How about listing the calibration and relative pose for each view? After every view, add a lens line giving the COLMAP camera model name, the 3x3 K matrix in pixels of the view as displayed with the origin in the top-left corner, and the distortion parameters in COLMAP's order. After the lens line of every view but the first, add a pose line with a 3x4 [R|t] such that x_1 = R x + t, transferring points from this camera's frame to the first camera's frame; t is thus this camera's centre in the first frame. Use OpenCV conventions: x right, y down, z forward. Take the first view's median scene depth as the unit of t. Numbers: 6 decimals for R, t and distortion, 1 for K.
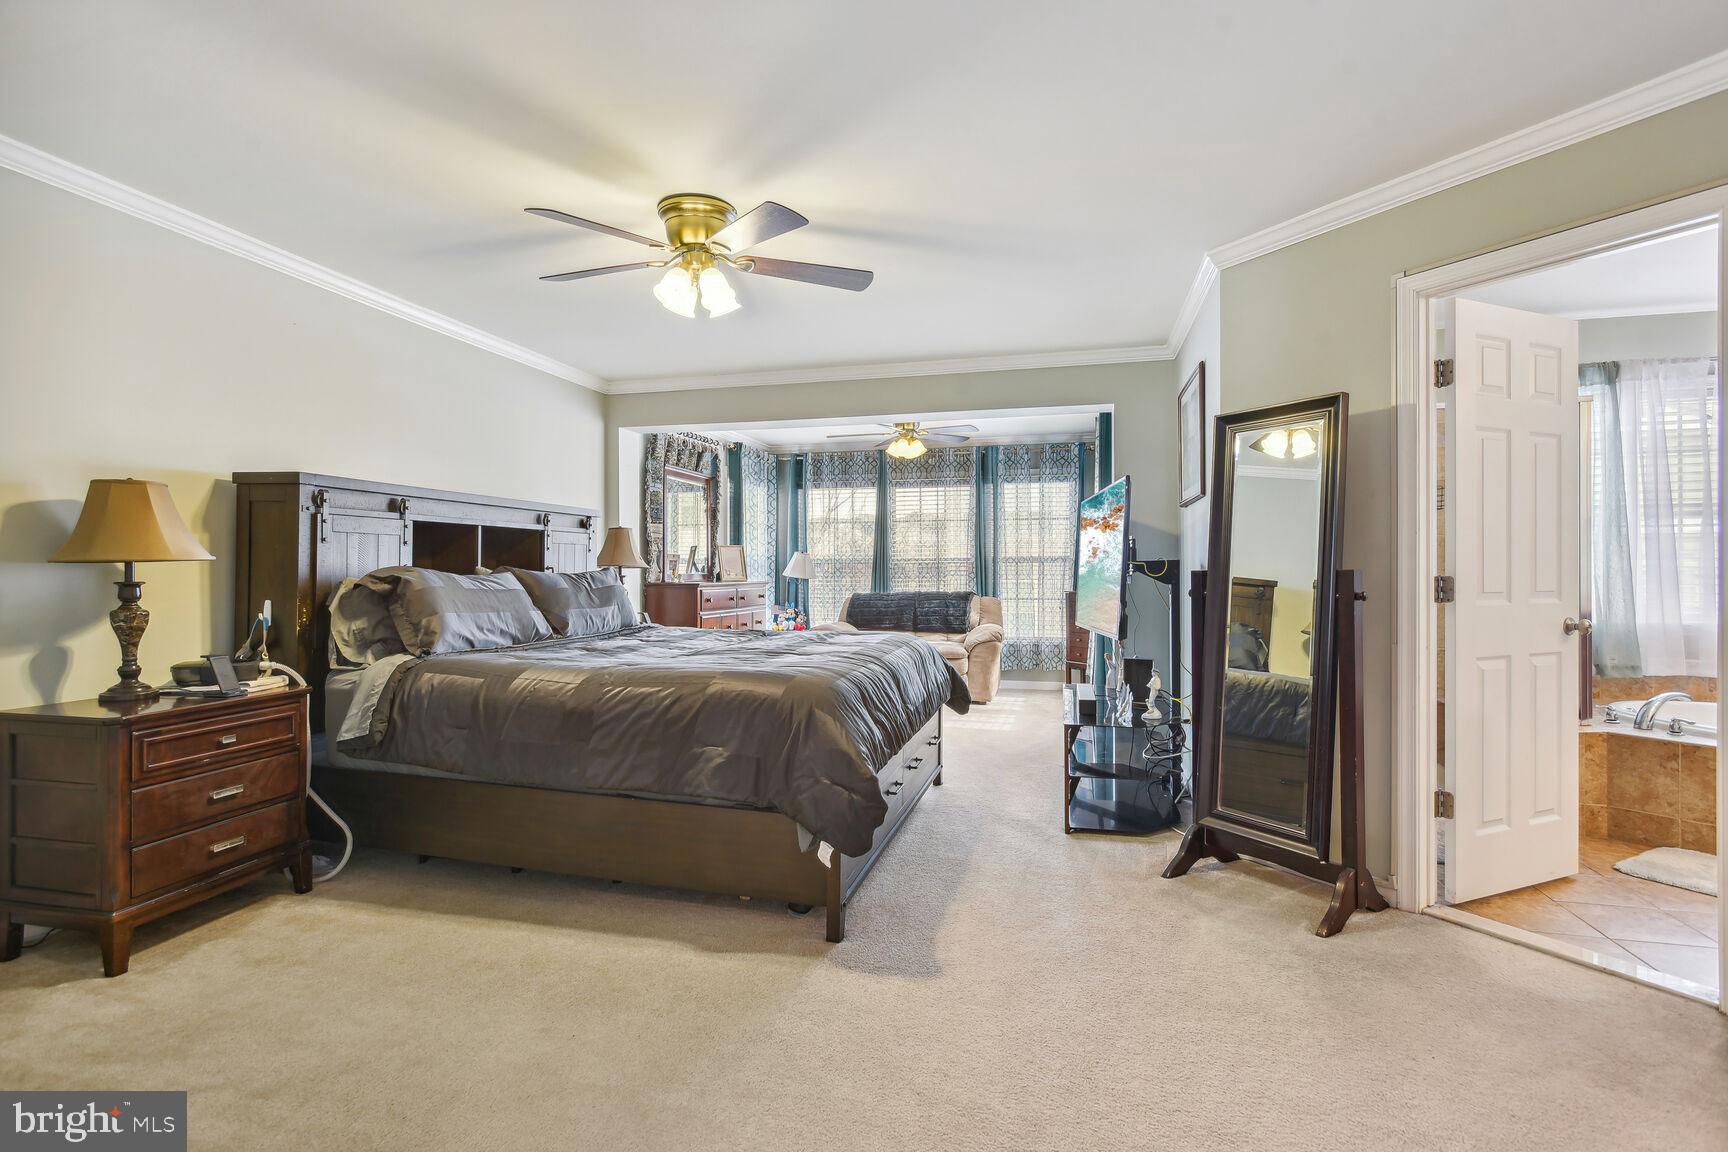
lens RADIAL K [[833.1, 0, 866.7], [0, 833.1, 571.1], [0, 0, 1]] dist [-0.002162, 0.000412]
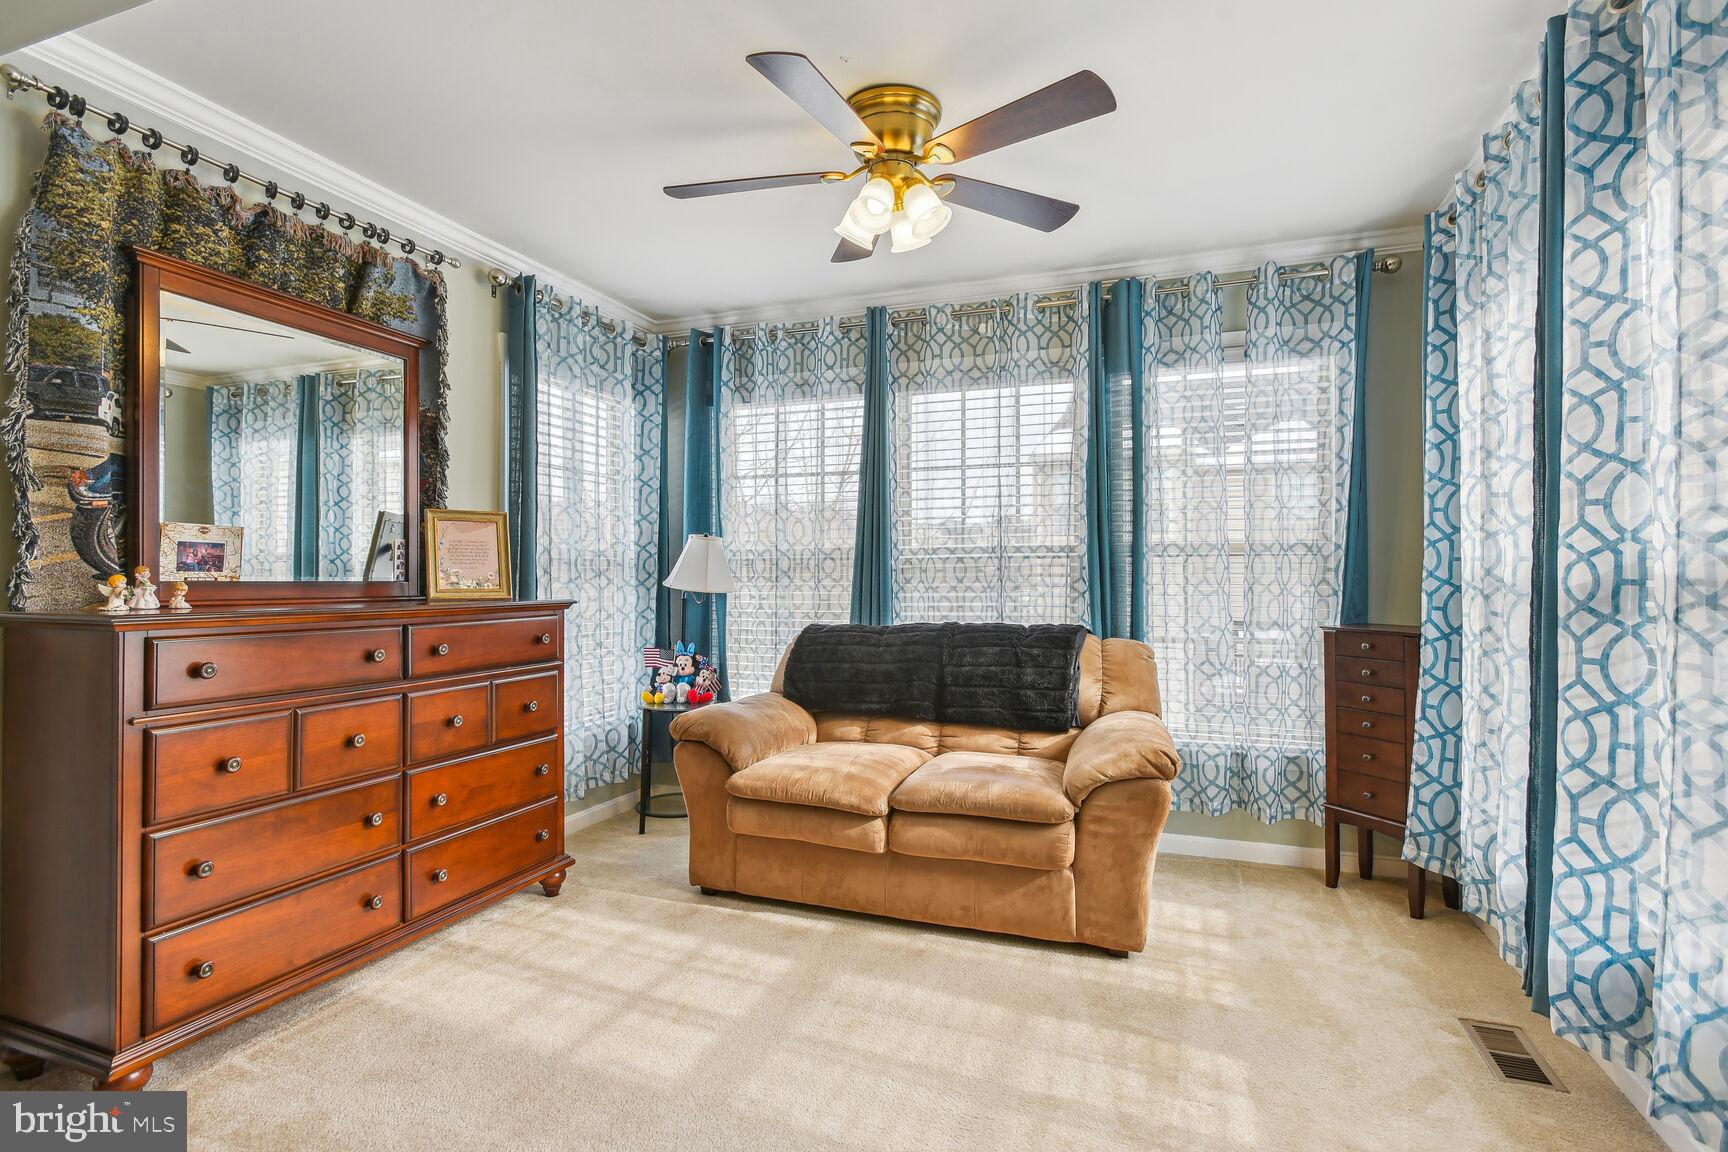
lens RADIAL K [[833.1, 0, 860.3], [0, 833.1, 579.4], [0, 0, 1]] dist [-0.002162, 0.000412]
pose [[0.993923, 0.000784, -0.110077, 0.061528], [-0.000609, 0.999998, 0.001625, 0.001127], [0.110078, -0.001548, 0.993922, 0.563103]]
